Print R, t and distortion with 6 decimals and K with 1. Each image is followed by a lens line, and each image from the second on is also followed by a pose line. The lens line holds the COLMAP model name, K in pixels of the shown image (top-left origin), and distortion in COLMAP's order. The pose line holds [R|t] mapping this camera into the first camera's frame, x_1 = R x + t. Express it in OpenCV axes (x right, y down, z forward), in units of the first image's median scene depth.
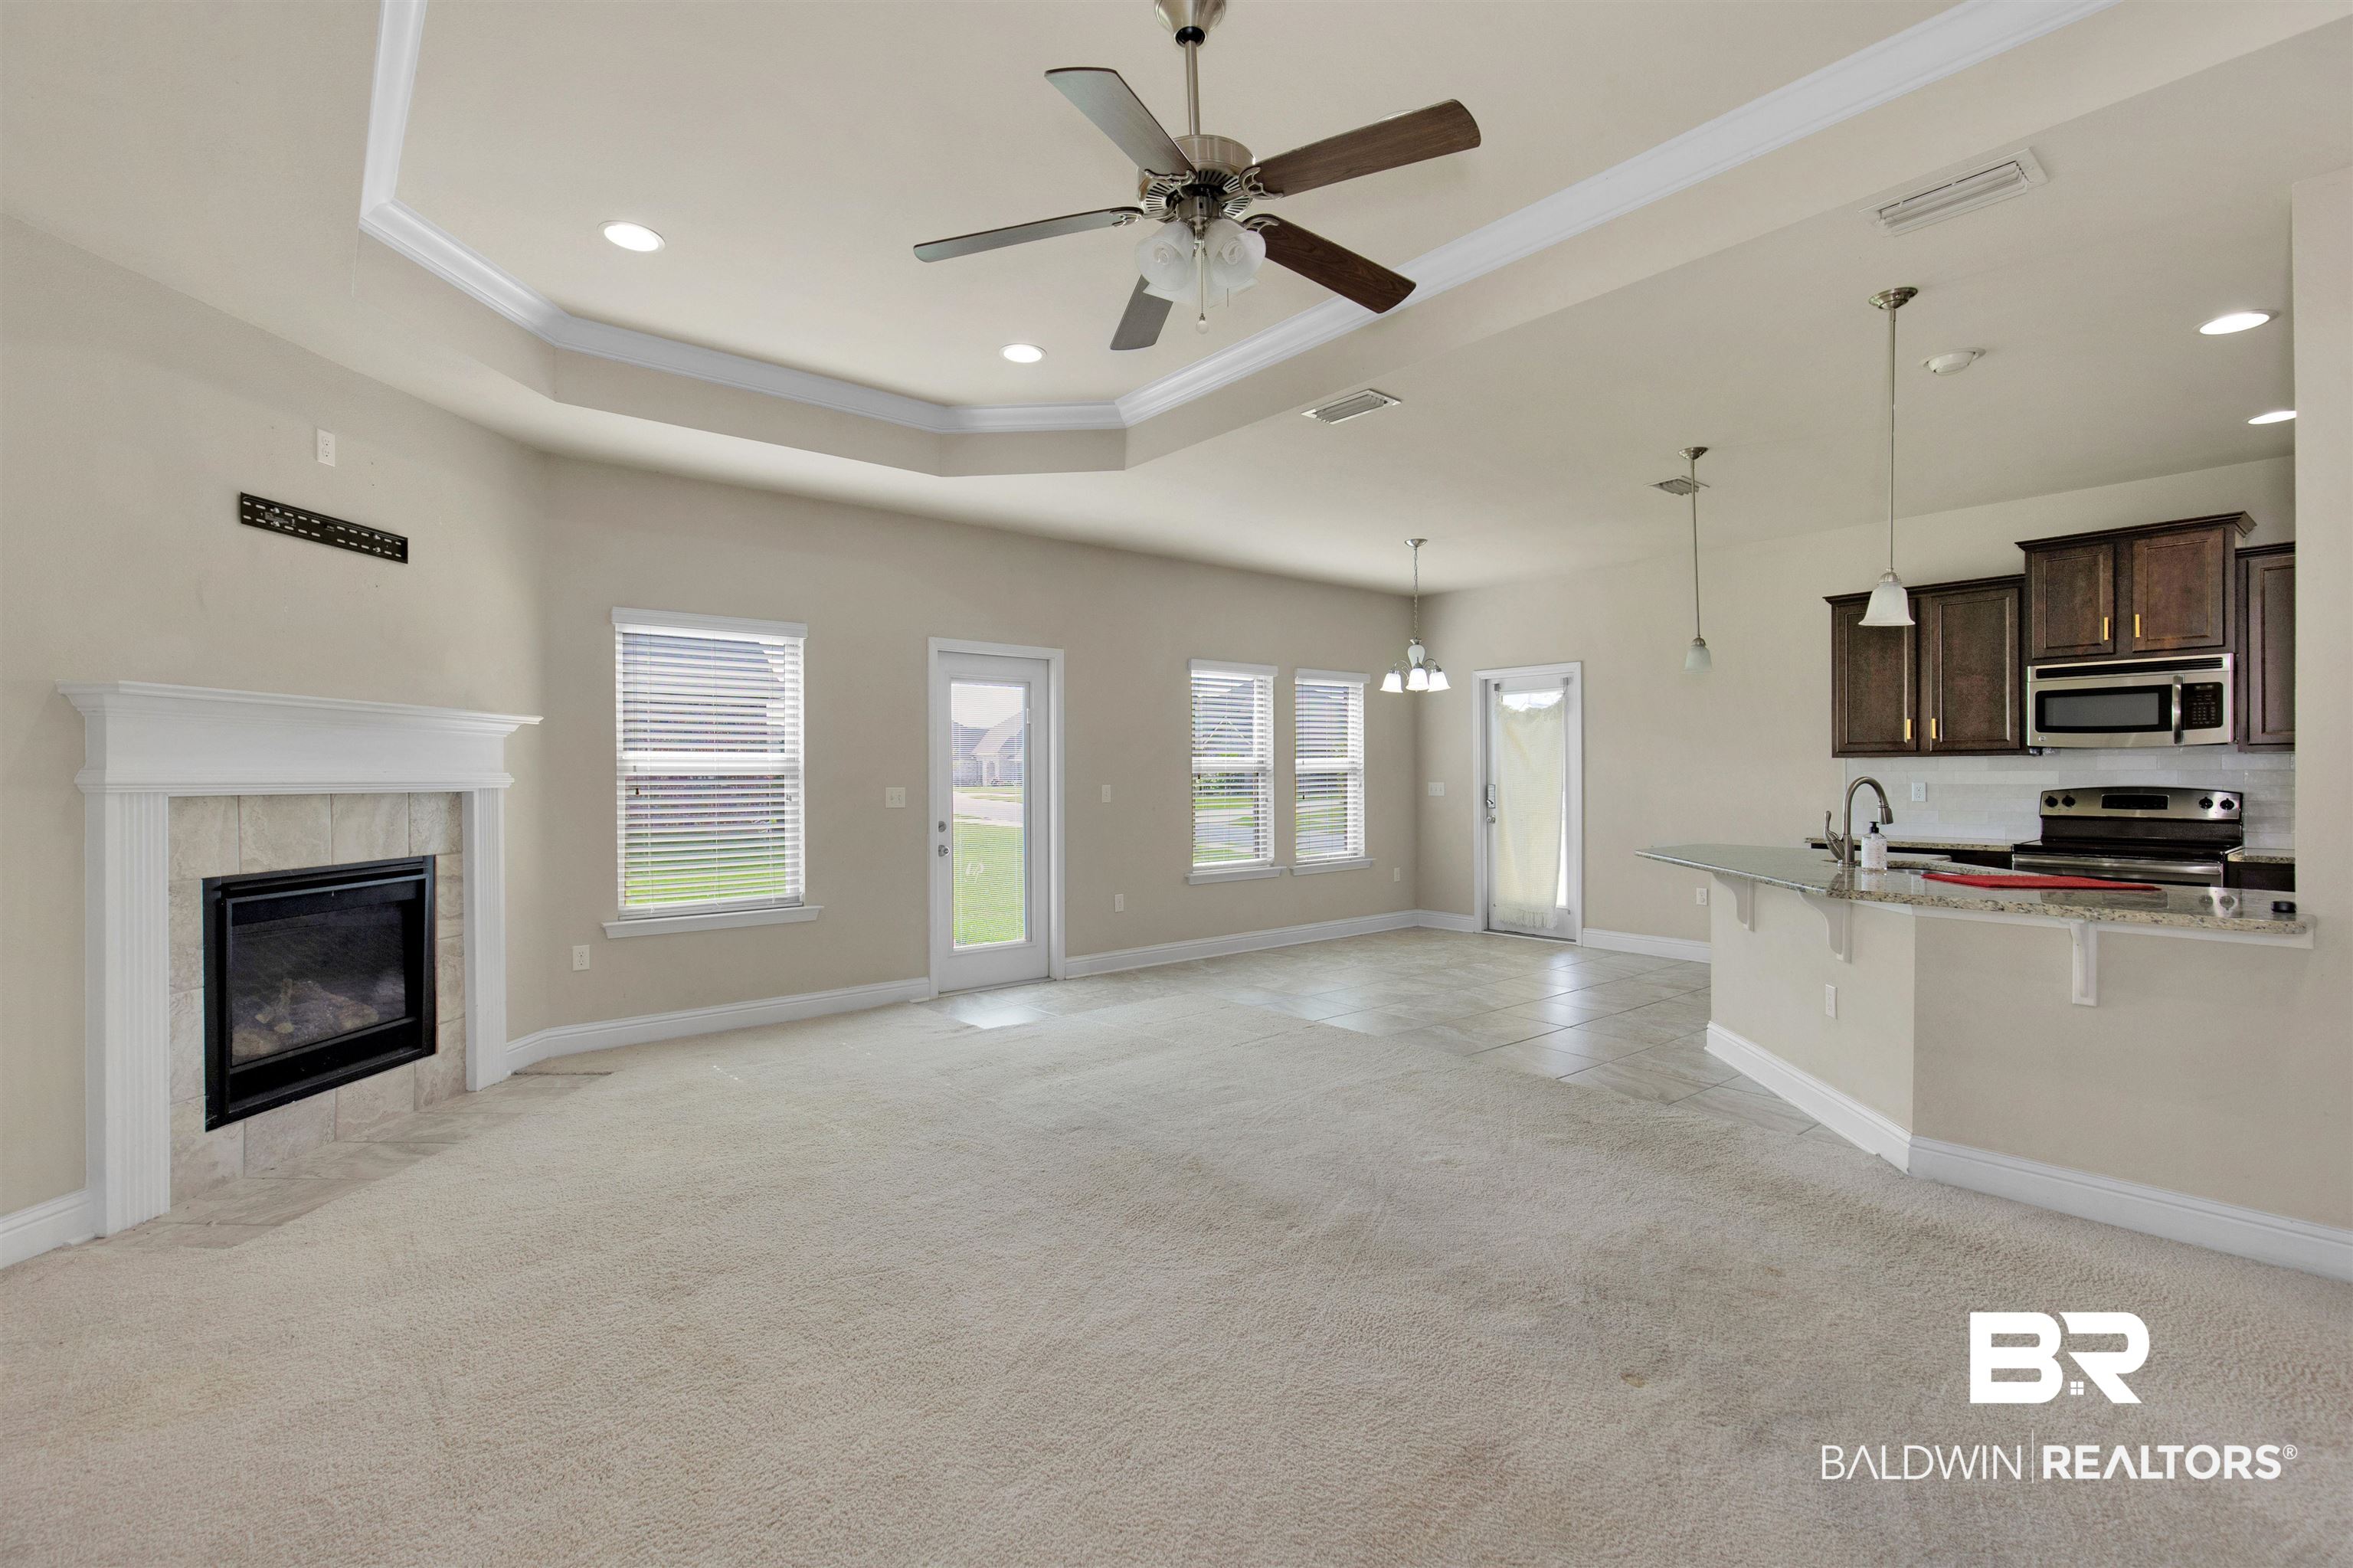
lens RADIAL K [[1050.8, 0, 1176.5], [0, 1050.8, 784.0], [0, 0, 1]] dist [-0.004678, -0.000274]
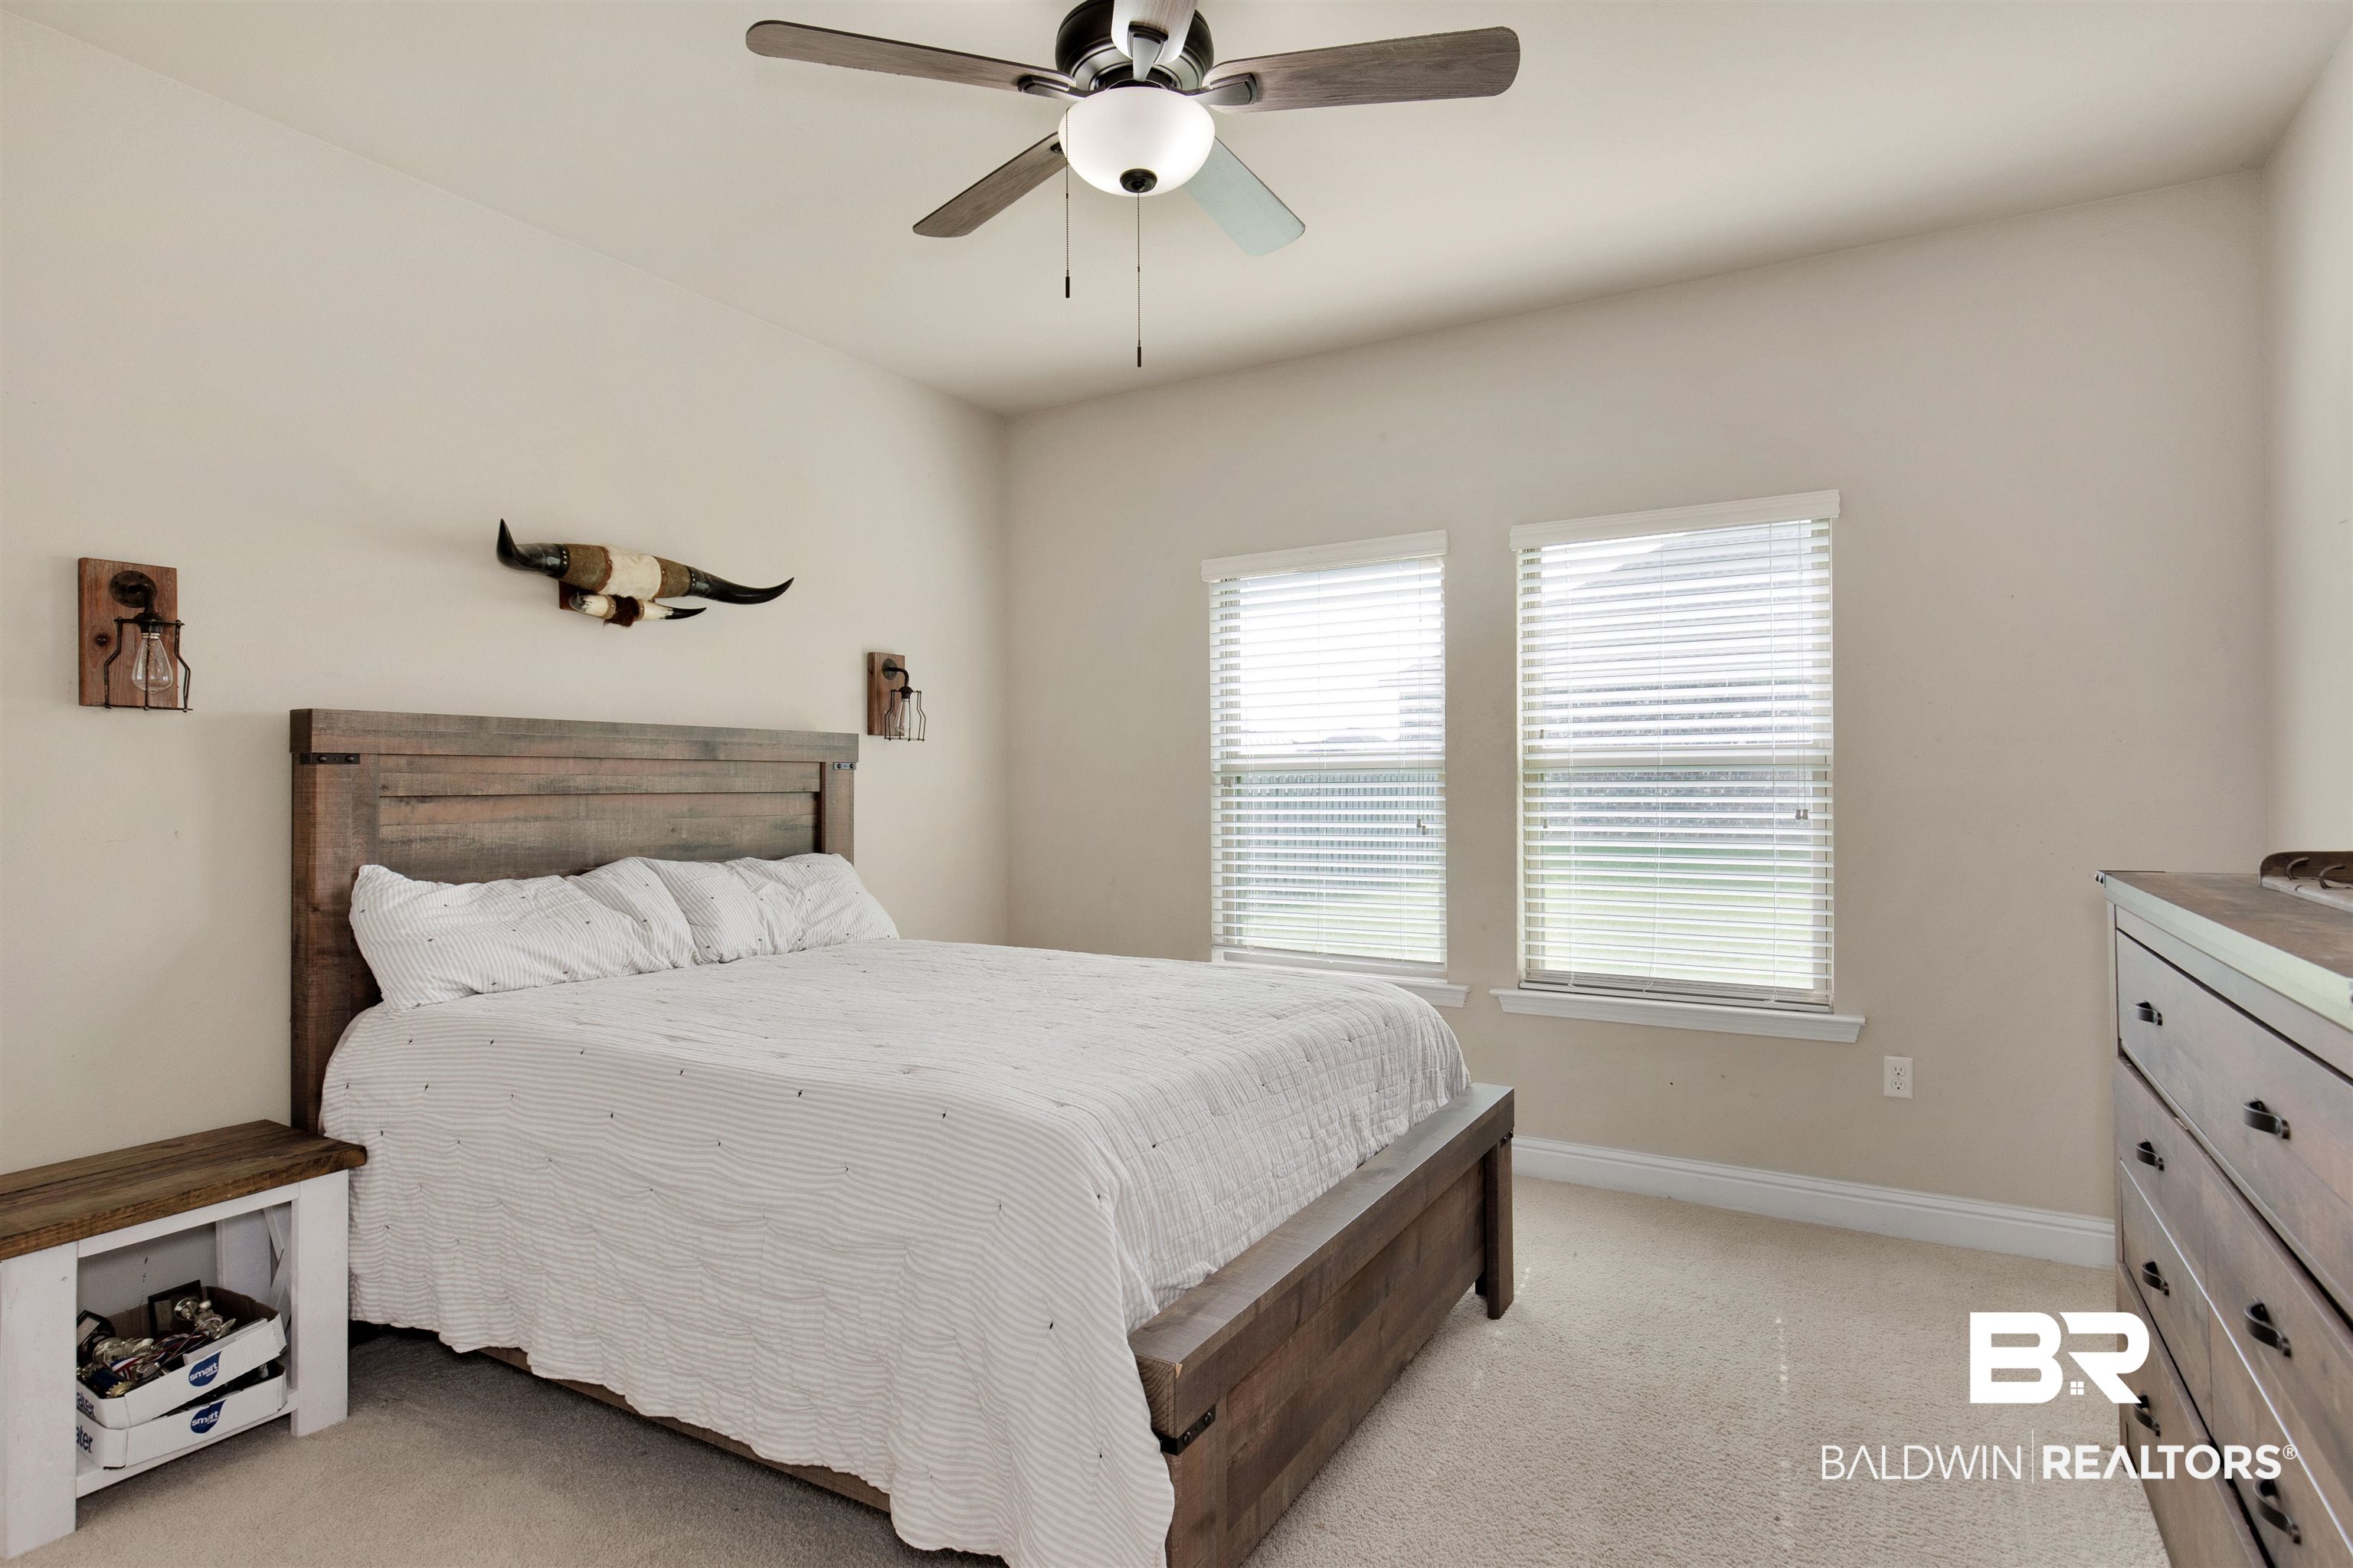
lens RADIAL K [[1203.2, 0, 1176.5], [0, 1203.2, 784.0], [0, 0, 1]] dist [-0.006850, -0.000028]
pose [[0.337352, 0.007133, -0.941352, 0.956214], [0.001402, 0.999966, 0.008079, -0.020767], [0.941378, -0.004045, 0.337331, 1.333735]]
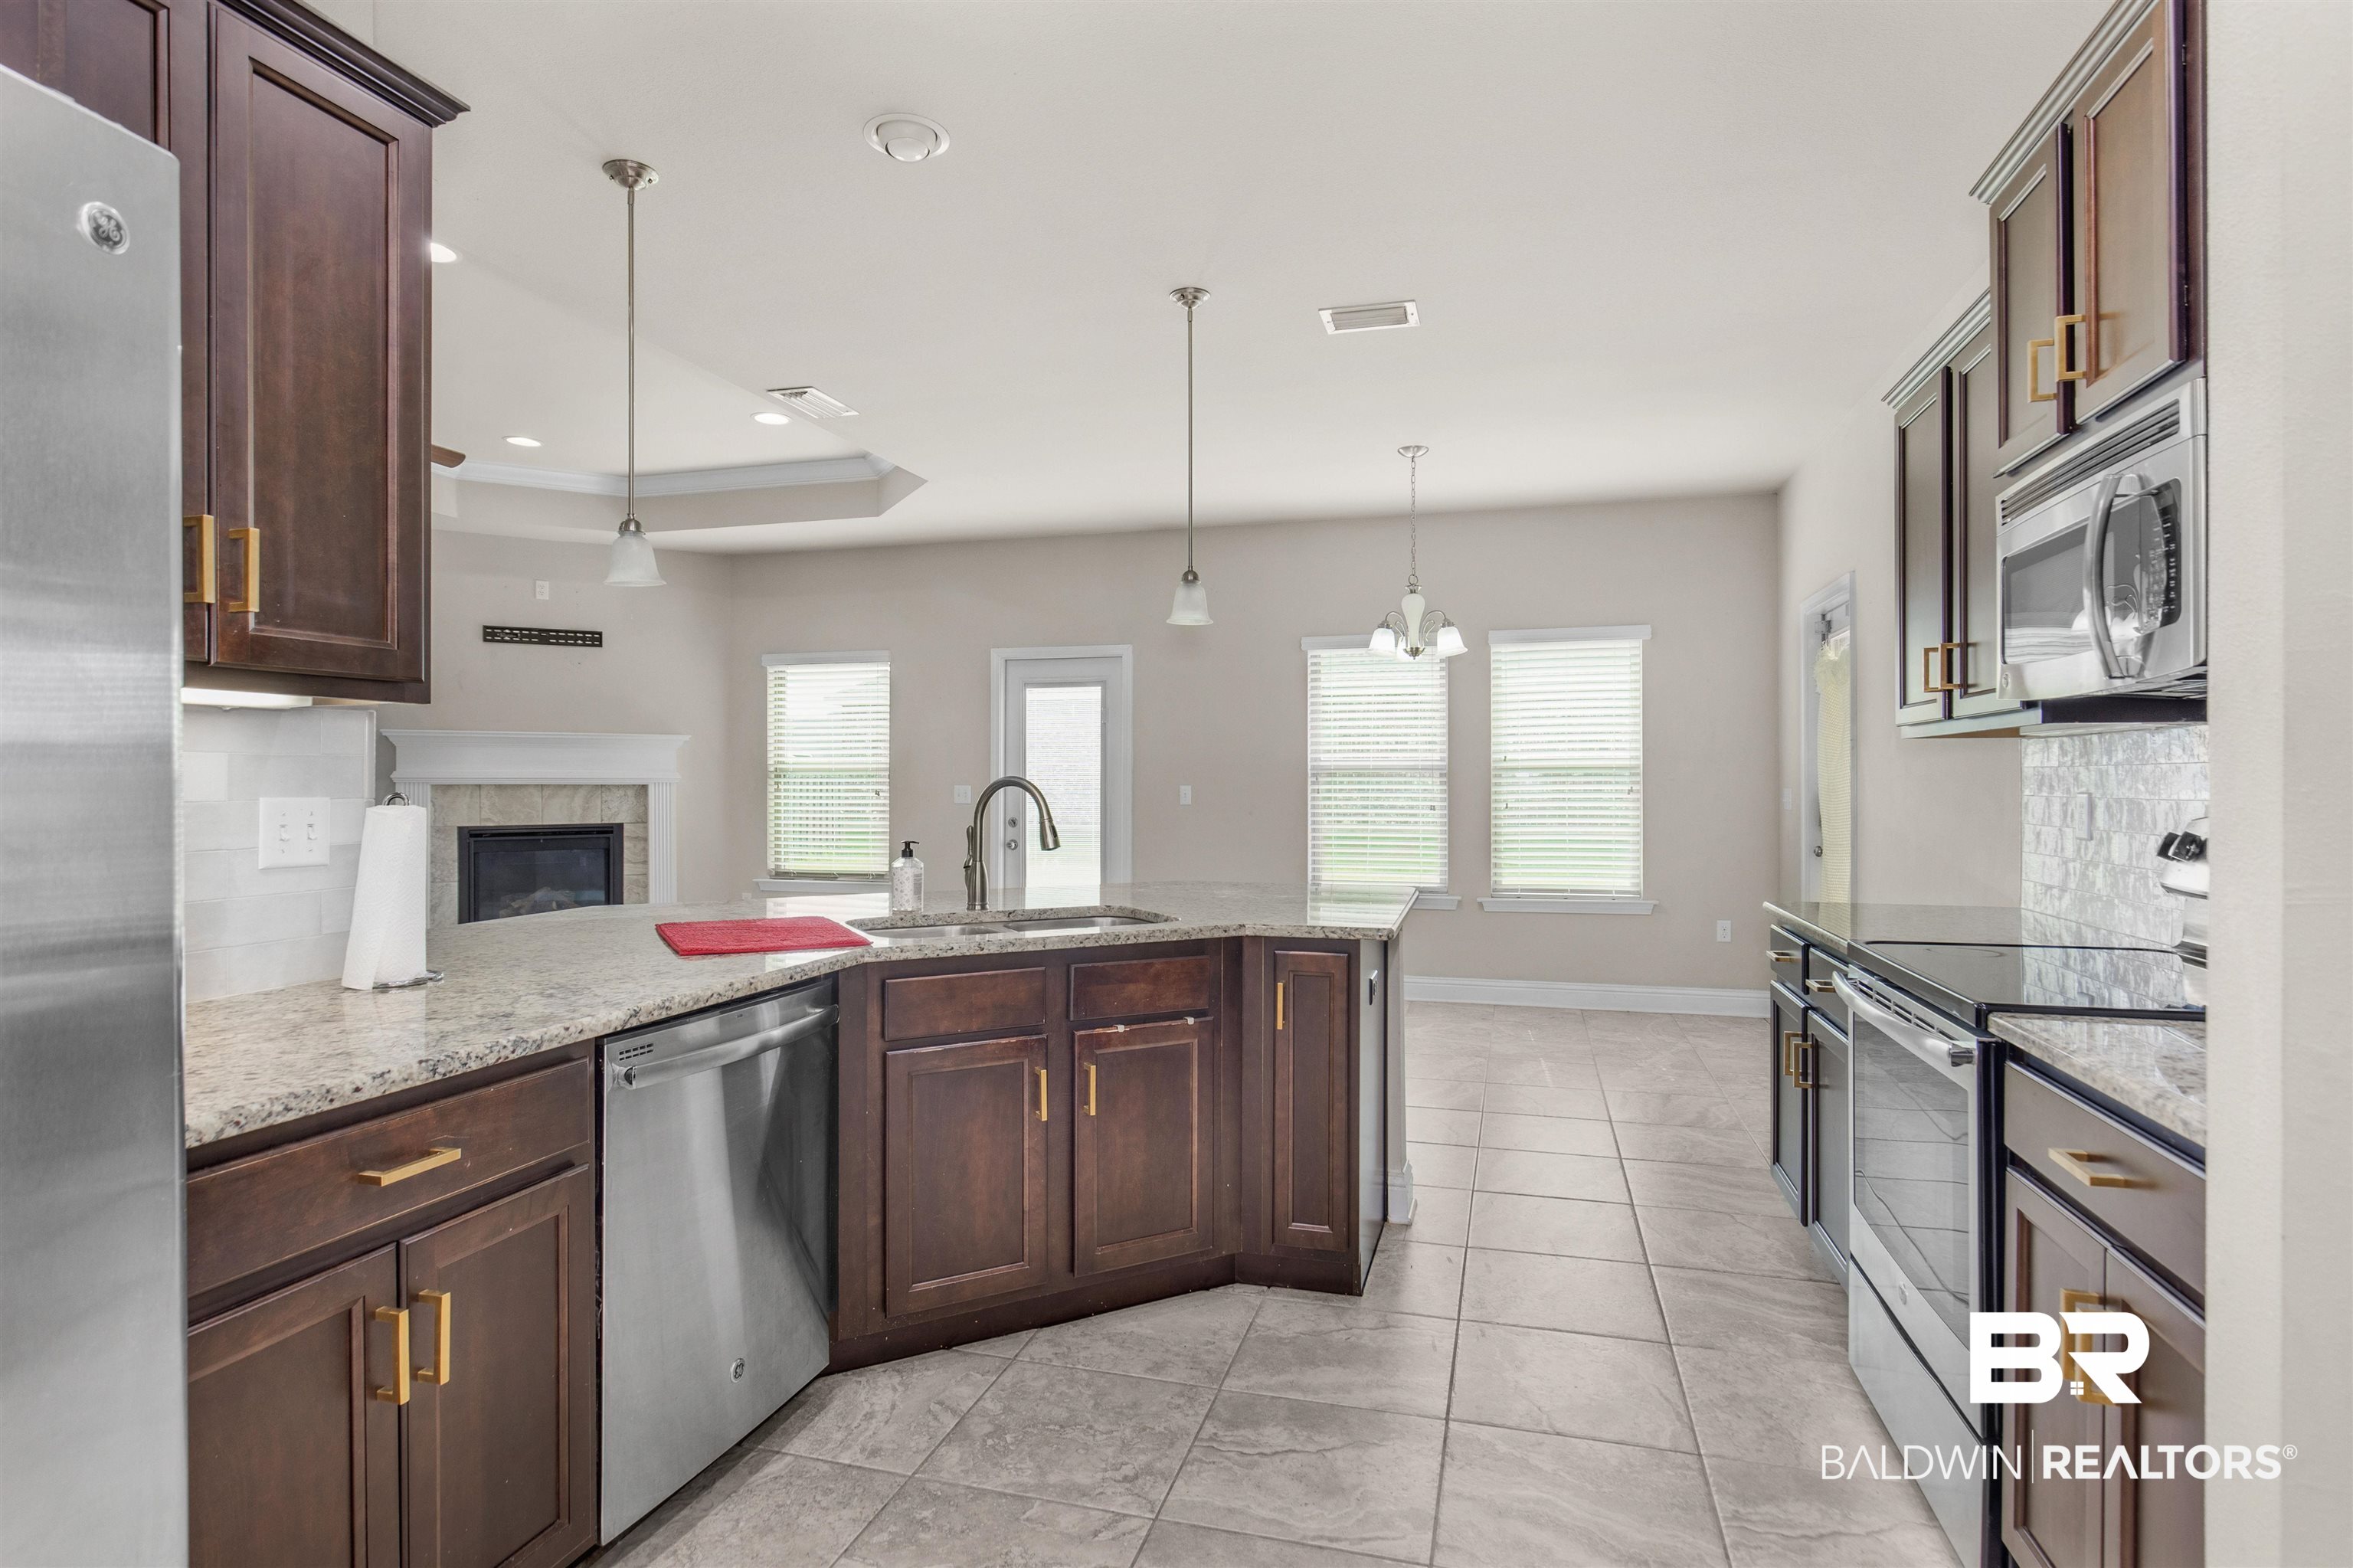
lens RADIAL K [[1203.2, 0, 1176.5], [0, 1203.2, 784.0], [0, 0, 1]] dist [-0.006850, -0.000028]
pose [[0.569584, 0.006118, -0.821910, 1.275966], [-0.008970, 0.999959, 0.001227, -0.003222], [0.821884, 0.006674, 0.569615, 0.623697]]
